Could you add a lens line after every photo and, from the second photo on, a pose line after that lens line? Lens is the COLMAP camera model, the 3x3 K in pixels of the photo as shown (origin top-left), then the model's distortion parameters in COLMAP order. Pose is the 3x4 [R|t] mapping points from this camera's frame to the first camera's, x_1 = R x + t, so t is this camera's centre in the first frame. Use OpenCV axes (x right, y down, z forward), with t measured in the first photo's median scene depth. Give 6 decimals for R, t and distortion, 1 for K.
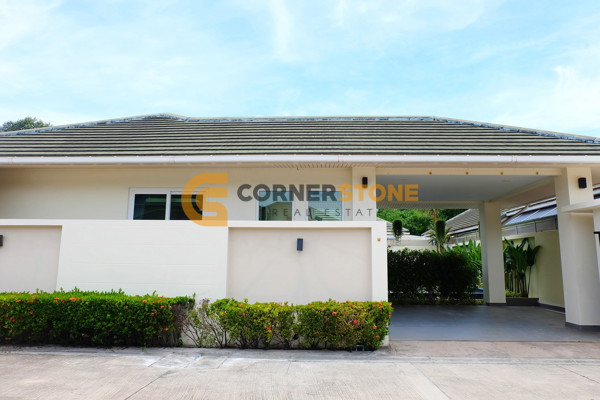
lens RADIAL K [[424.0, 0, 299.8], [0, 424.0, 195.5], [0, 0, 1]] dist [-0.038153, 0.041585]
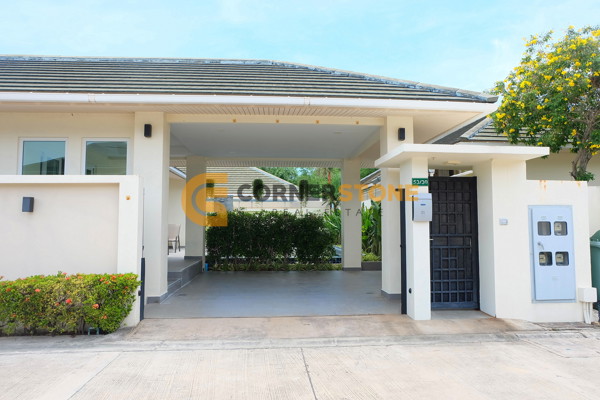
lens RADIAL K [[421.1, 0, 292.5], [0, 421.1, 188.7], [0, 0, 1]] dist [-0.082334, 0.105691]
pose [[0.994772, -0.000336, 0.102122, 0.268982], [-0.006896, 0.997491, 0.070451, 0.018001], [-0.101890, -0.070787, 0.992274, 0.114371]]
